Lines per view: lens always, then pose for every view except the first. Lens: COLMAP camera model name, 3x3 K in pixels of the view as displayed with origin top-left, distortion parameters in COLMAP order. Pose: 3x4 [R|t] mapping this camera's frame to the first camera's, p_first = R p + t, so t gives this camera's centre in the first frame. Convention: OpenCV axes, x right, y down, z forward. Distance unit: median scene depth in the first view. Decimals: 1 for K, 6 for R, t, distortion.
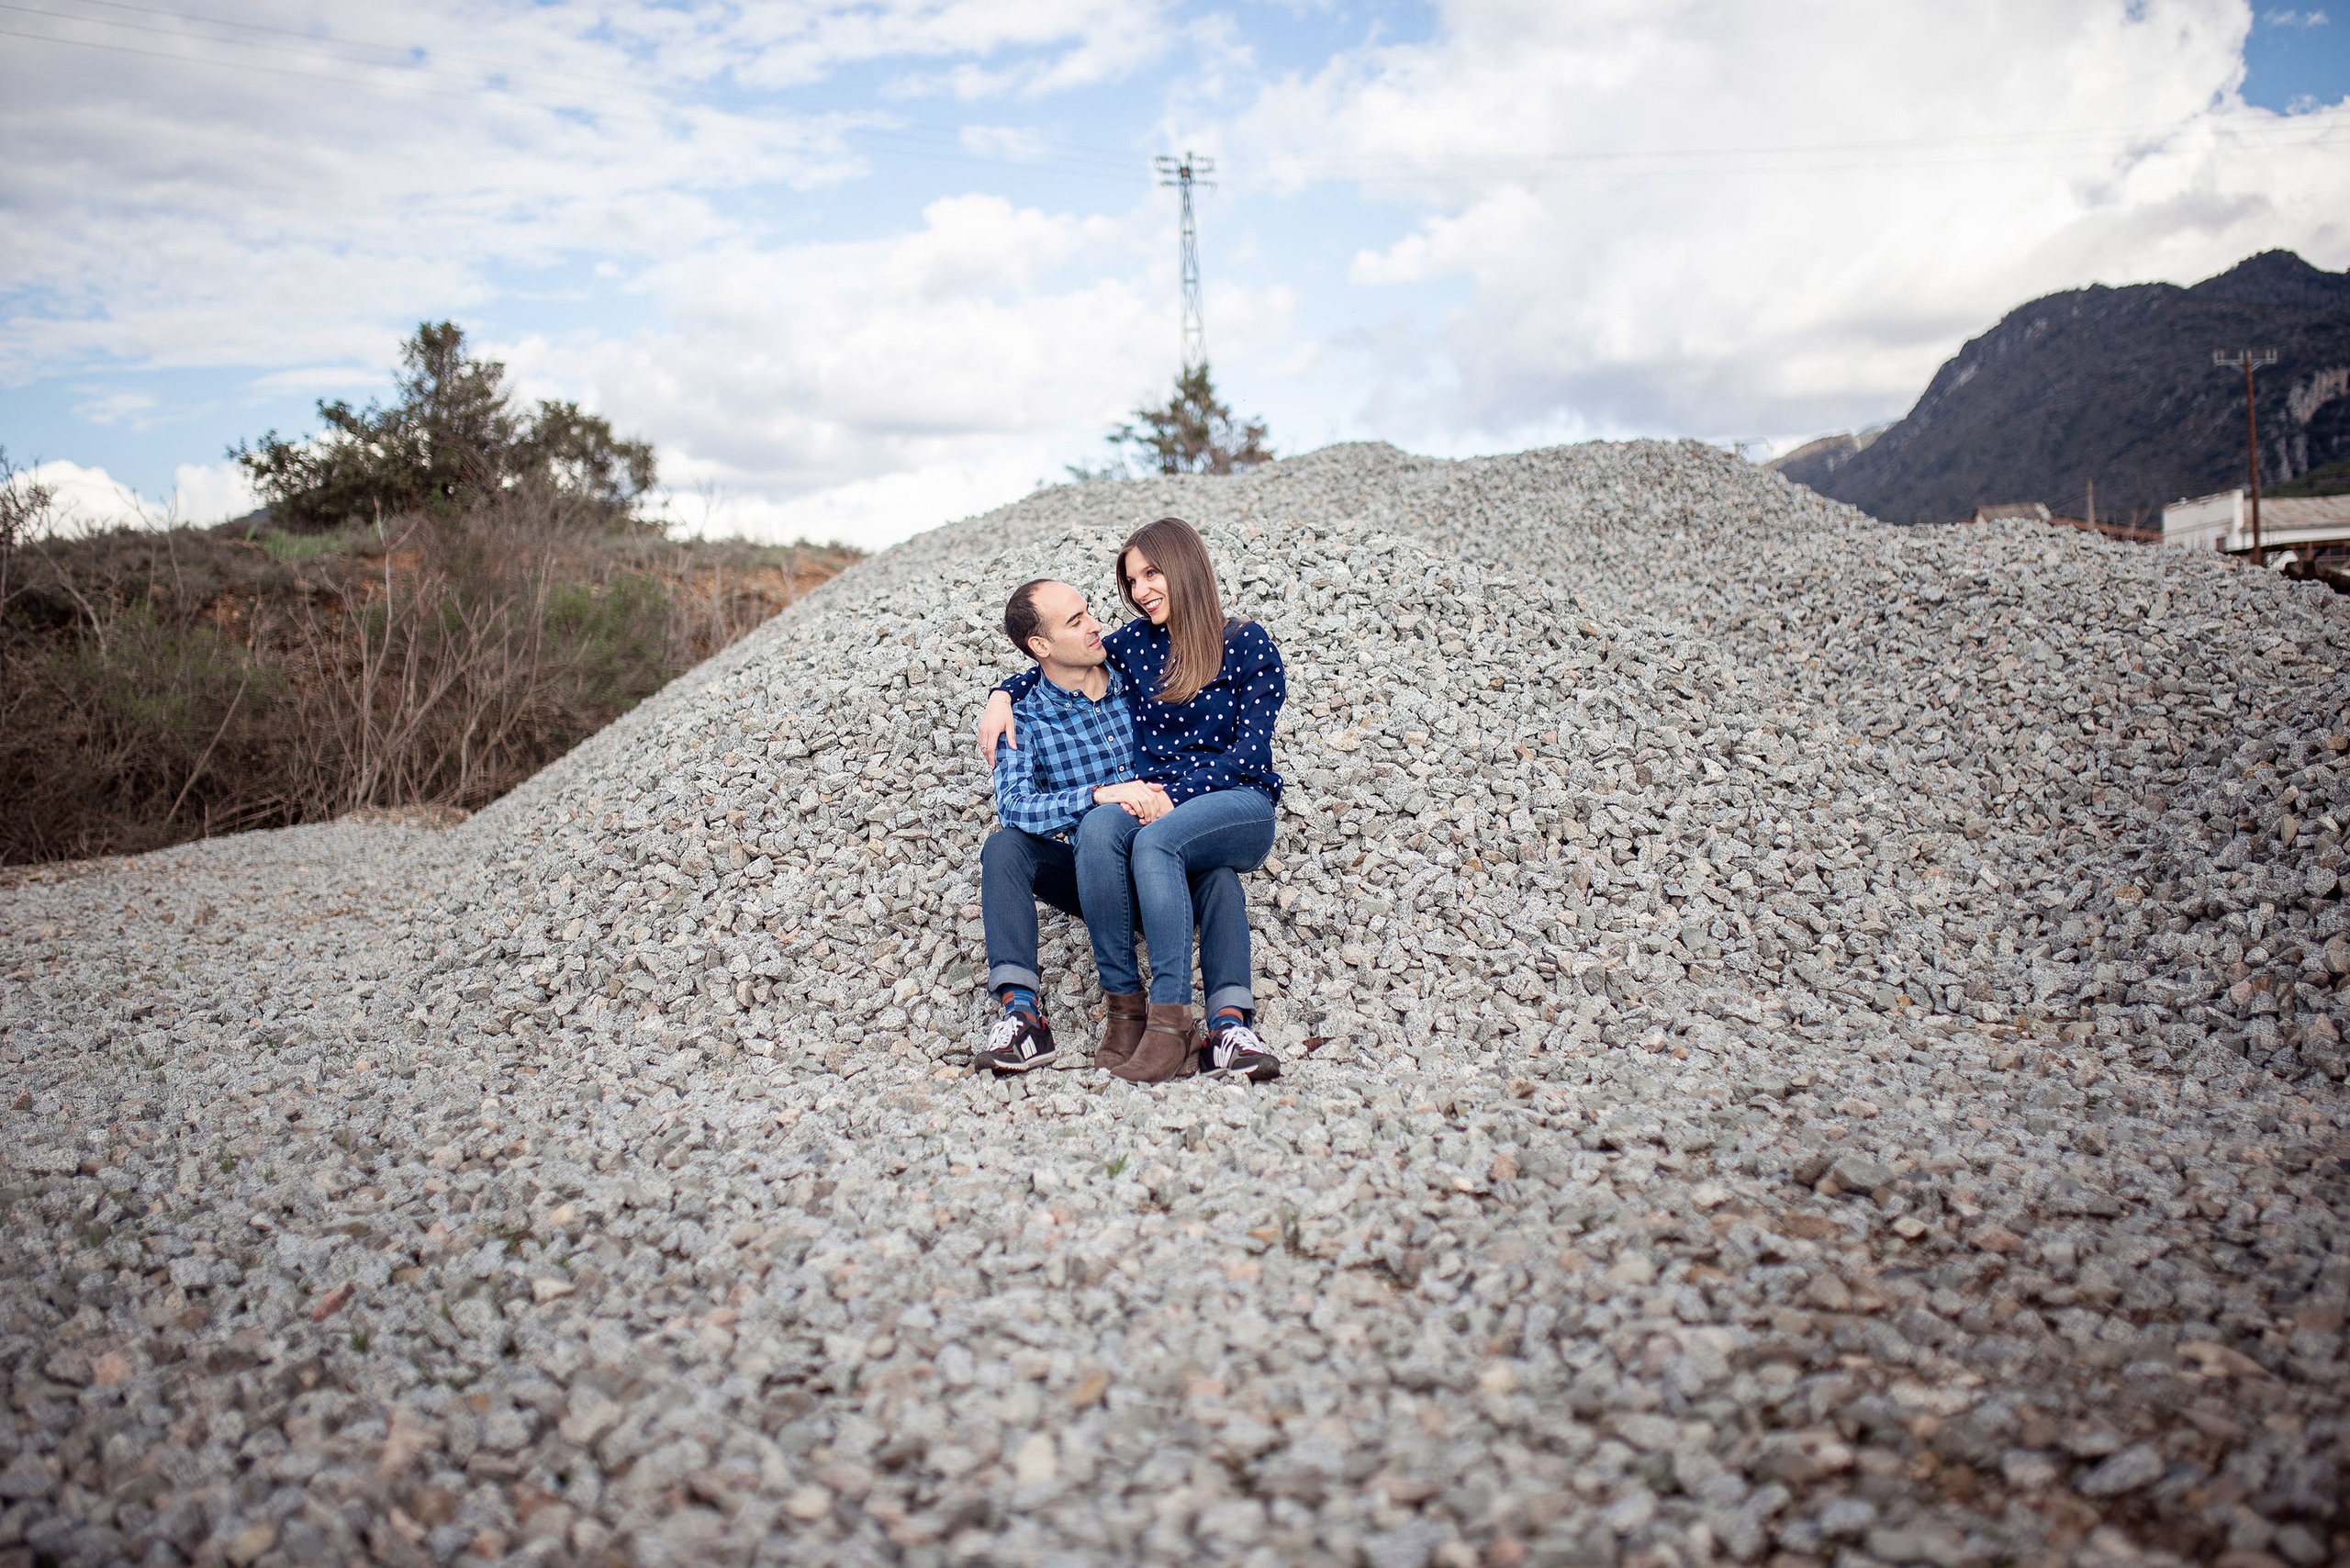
lens RADIAL K [[2241.4, 0, 1175.0], [0, 2241.4, 784.0], [0, 0, 1]] dist [-0.060976, 0.087919]
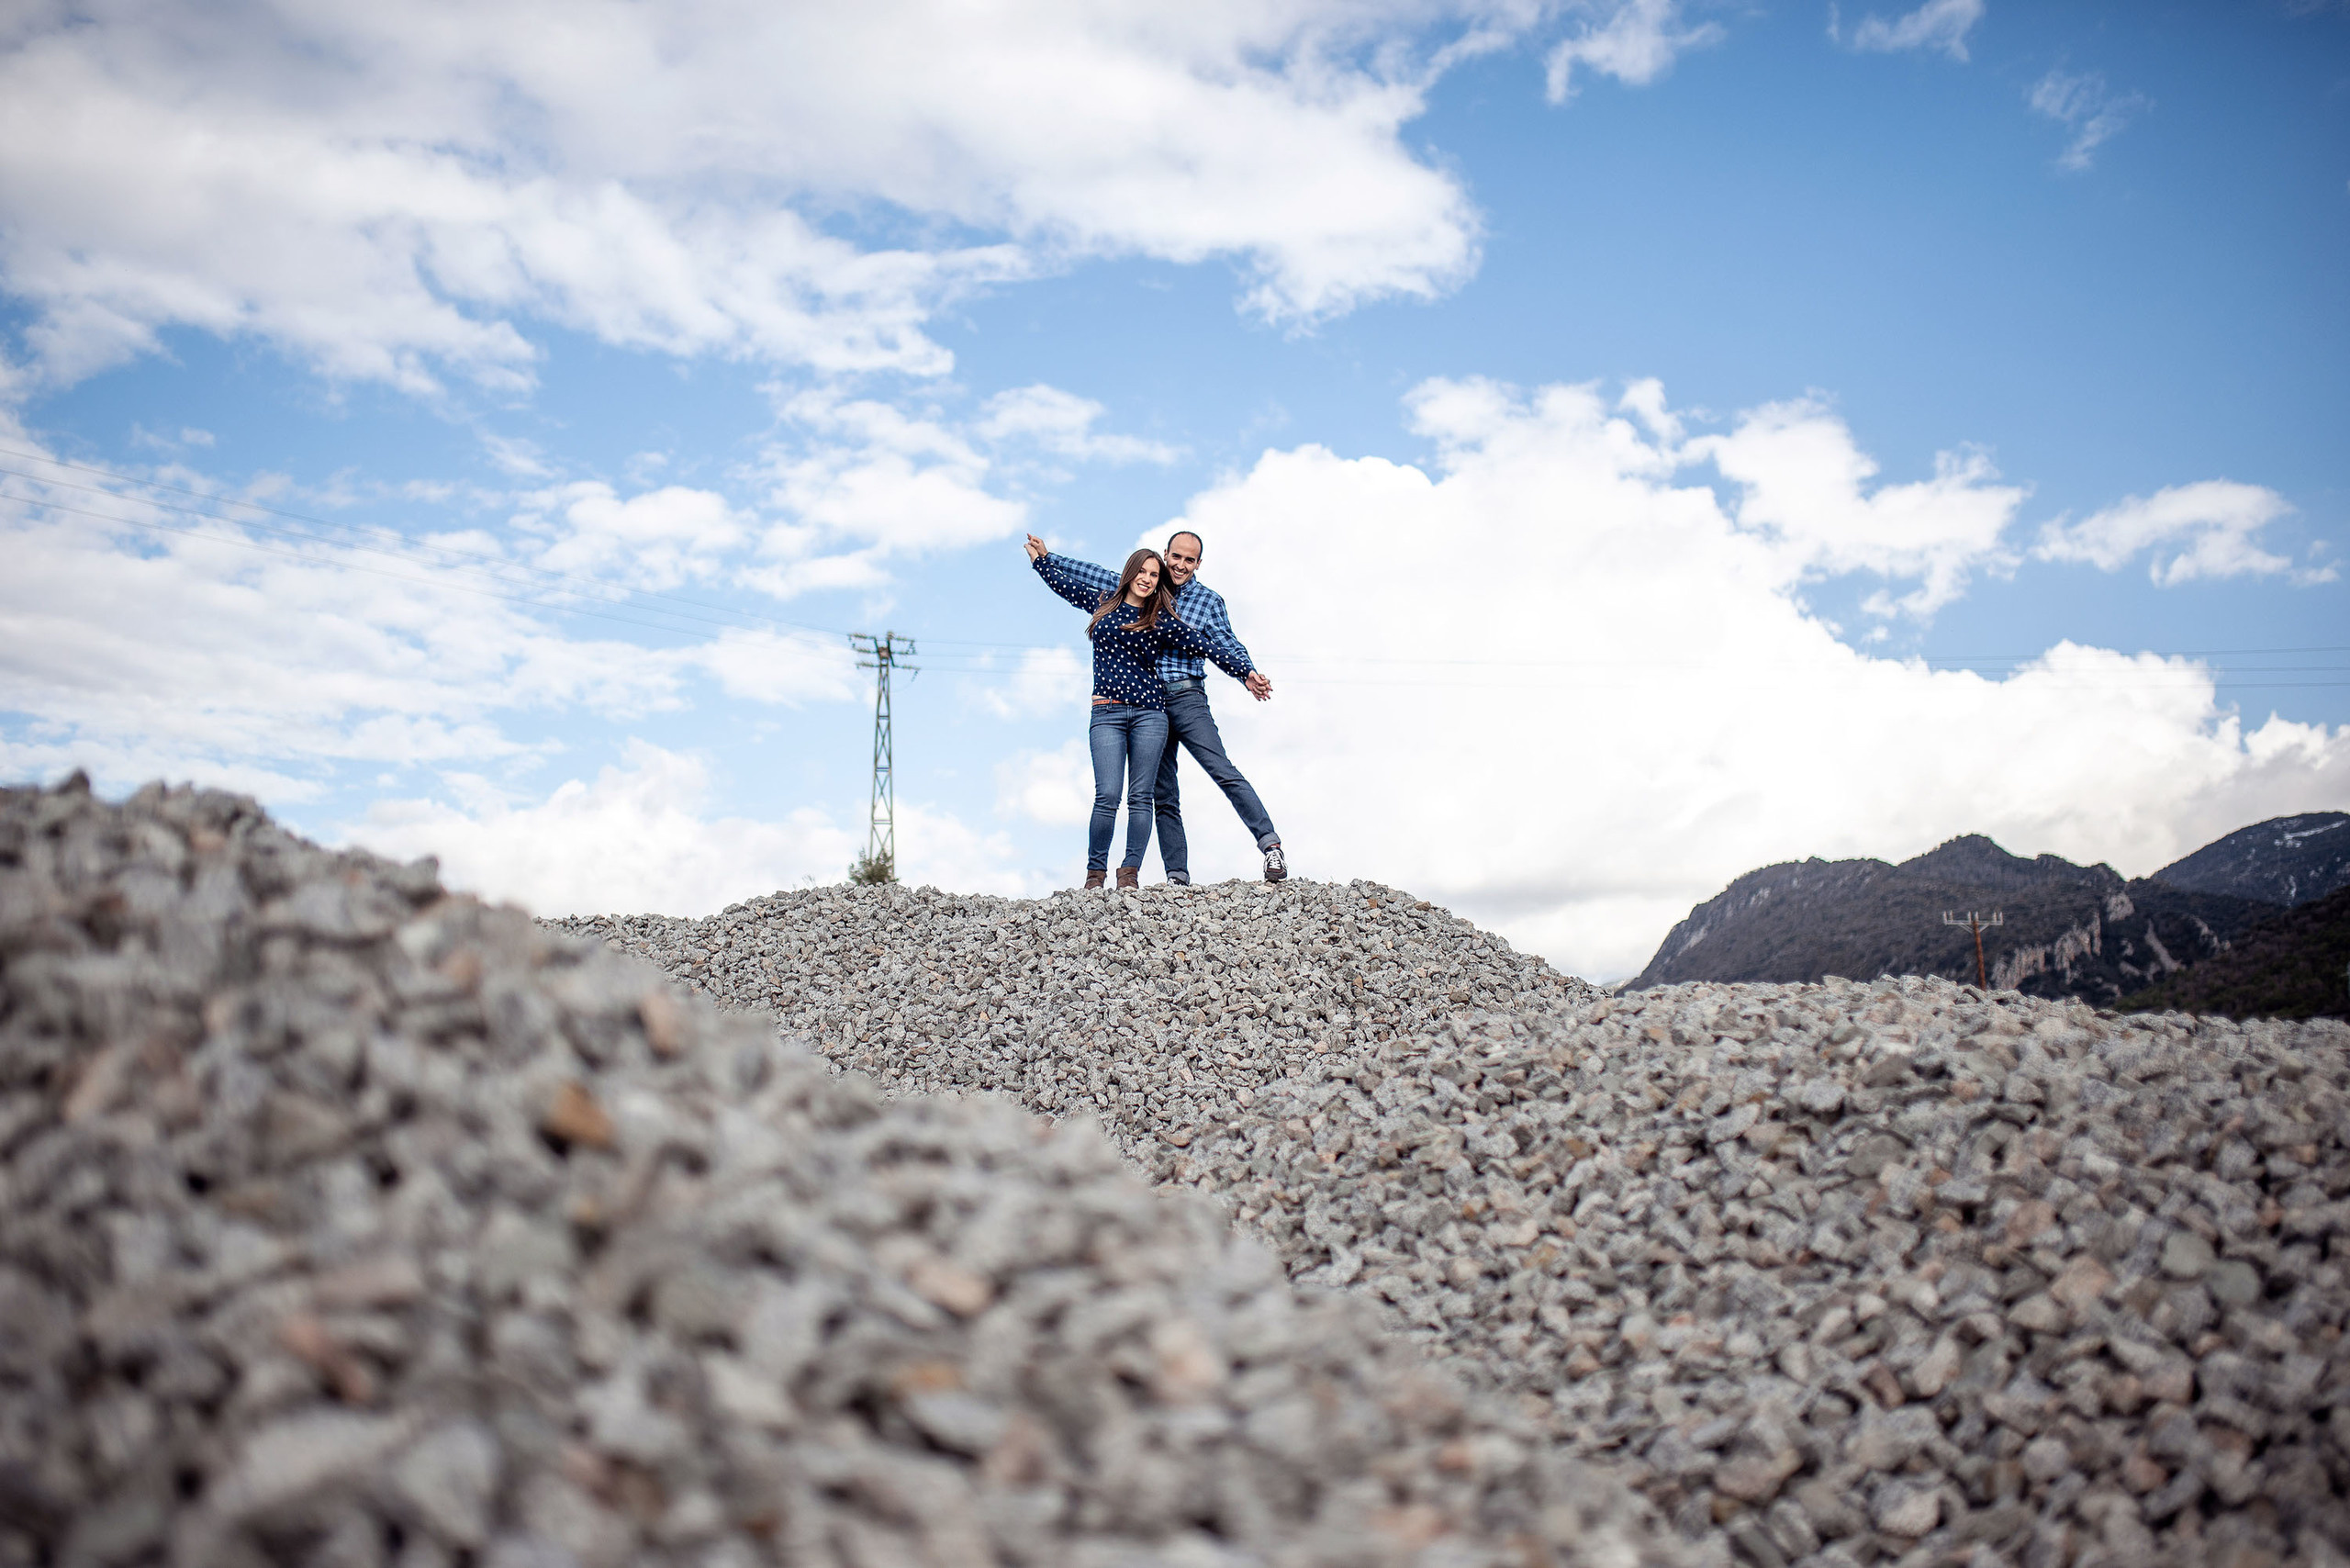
lens RADIAL K [[2241.4, 0, 1175.0], [0, 2241.4, 784.0], [0, 0, 1]] dist [-0.060976, 0.087919]
pose [[0.993051, 0.054423, 0.104348, 0.230064], [-0.028464, 0.971396, -0.235752, -0.052689], [-0.114194, 0.231143, 0.966195, 0.796639]]
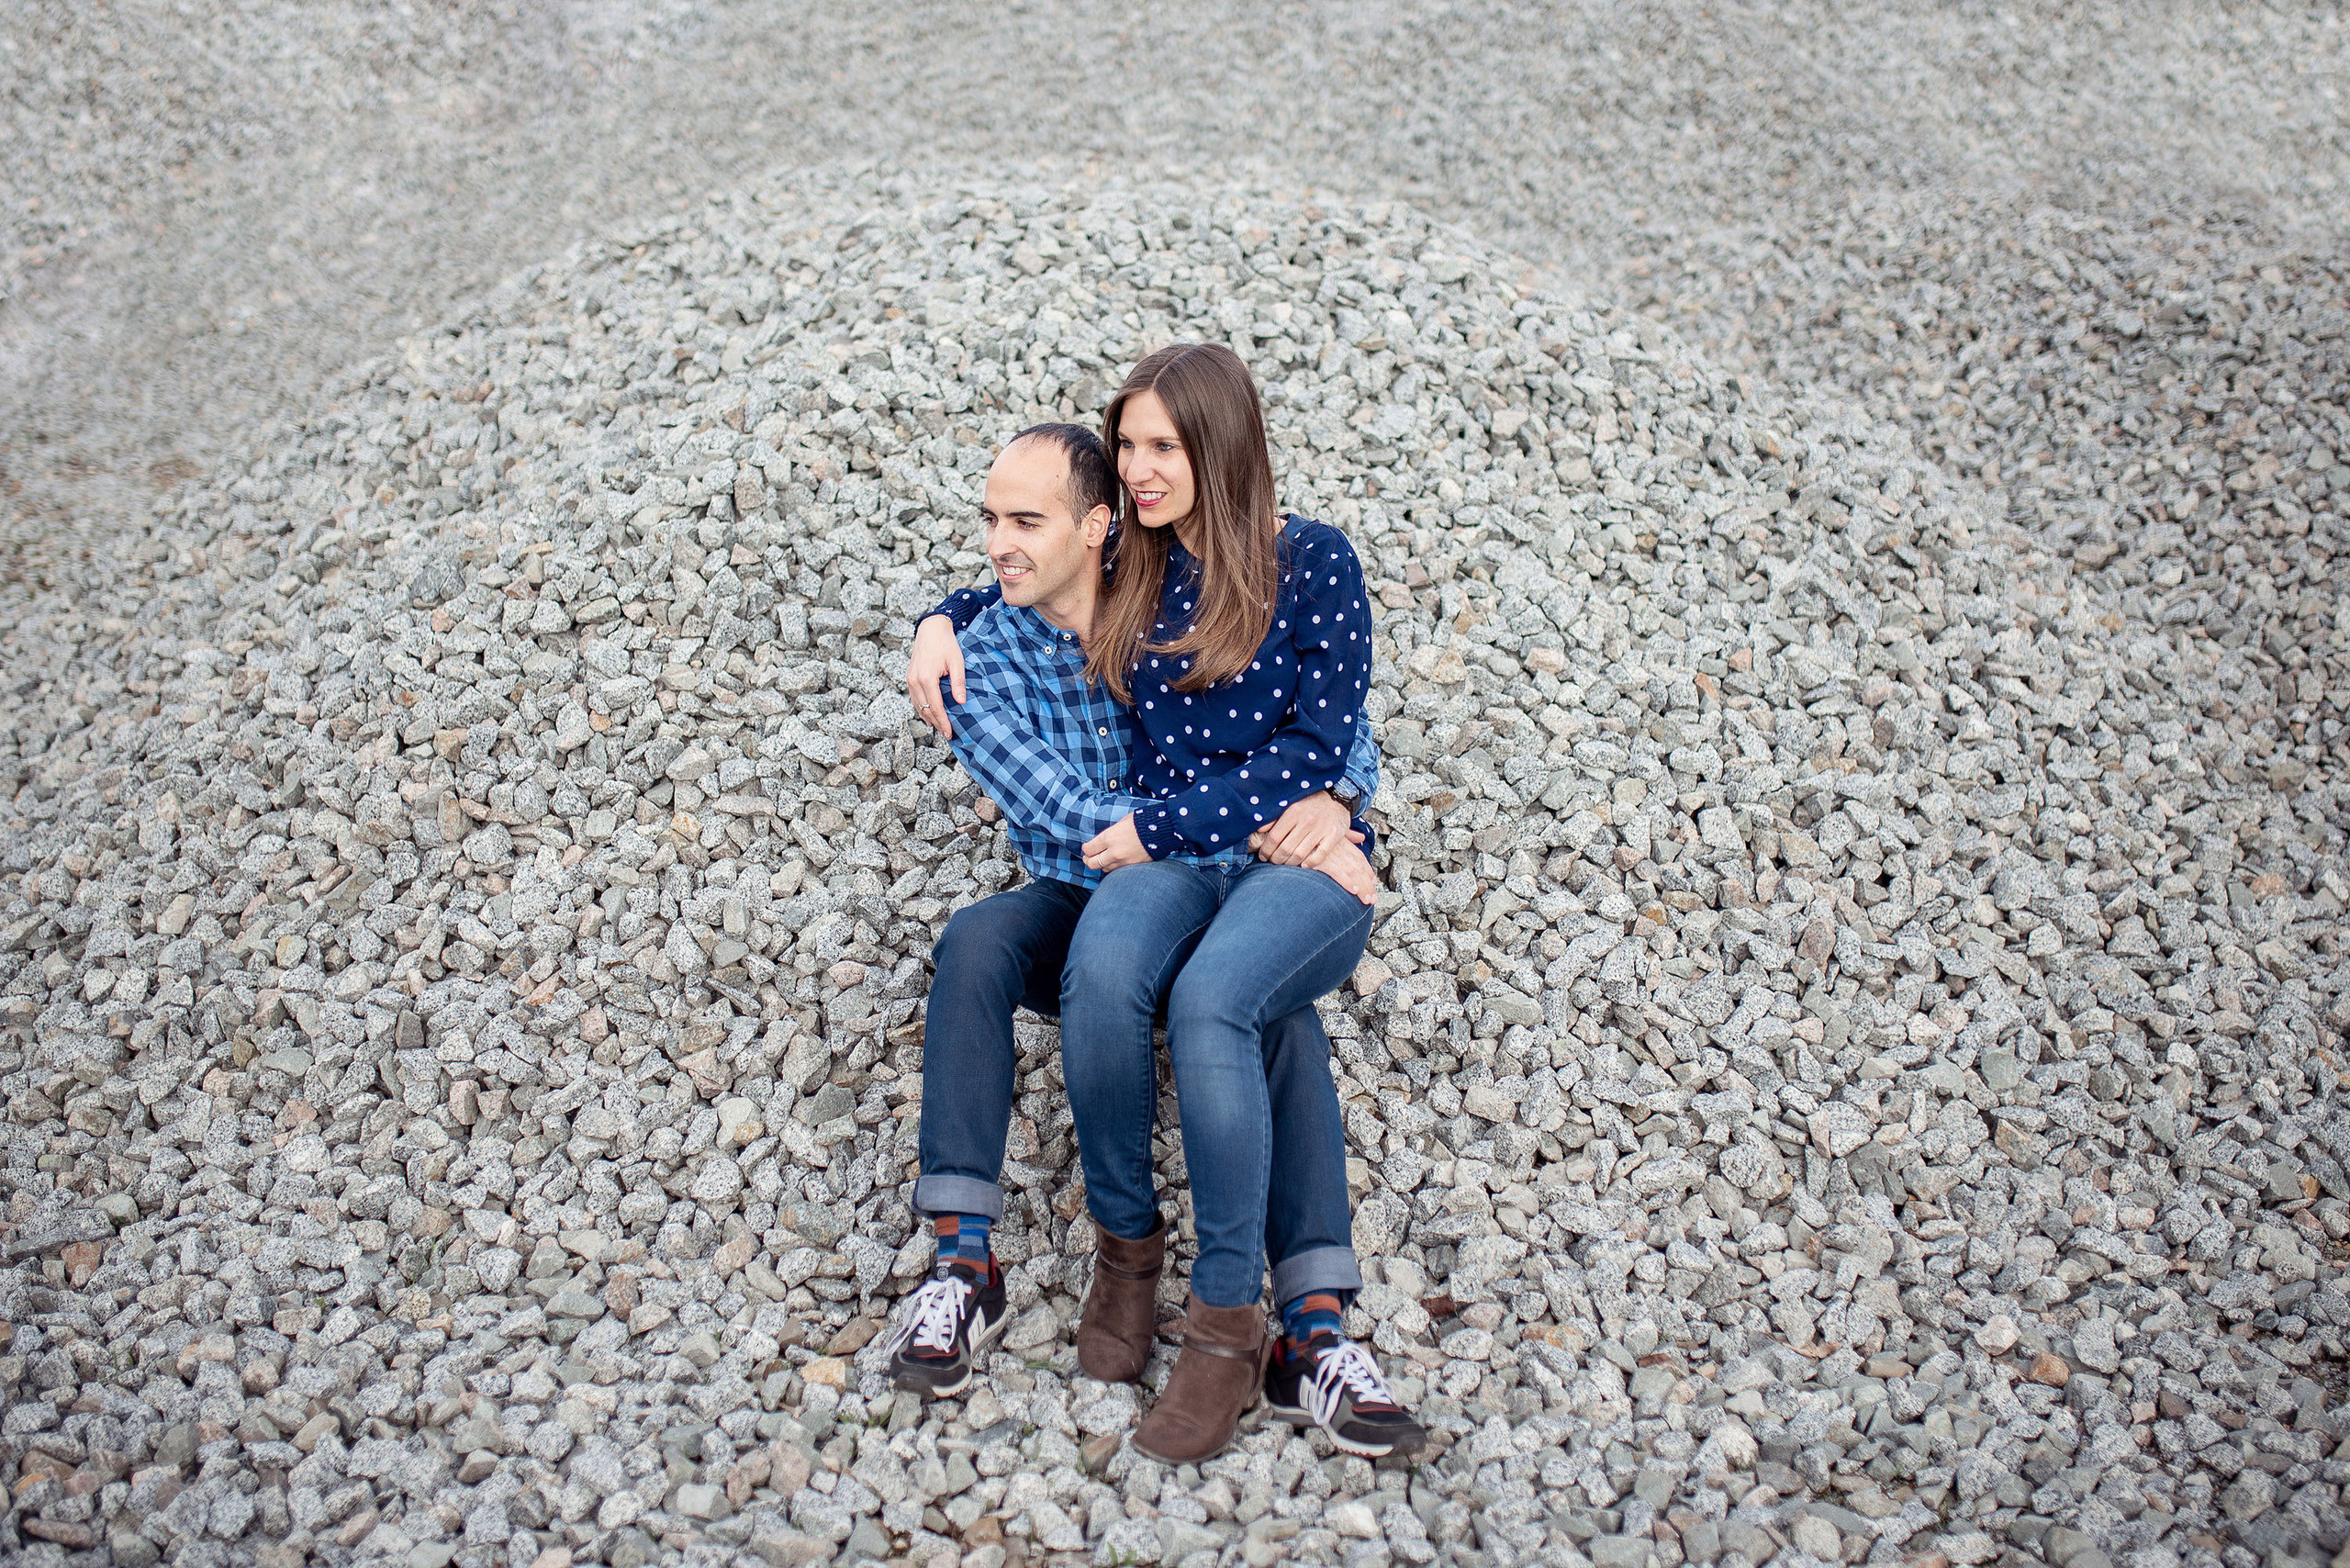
lens RADIAL K [[2425.0, 0, 1185.4], [0, 2425.0, 731.3], [0, 0, 1]] dist [-0.049808, 0.054766]
pose [[0.993089, 0.045896, 0.108016, -0.063412], [-0.066460, 0.978497, 0.195262, -0.120206], [-0.096732, -0.201092, 0.974785, 0.314658]]
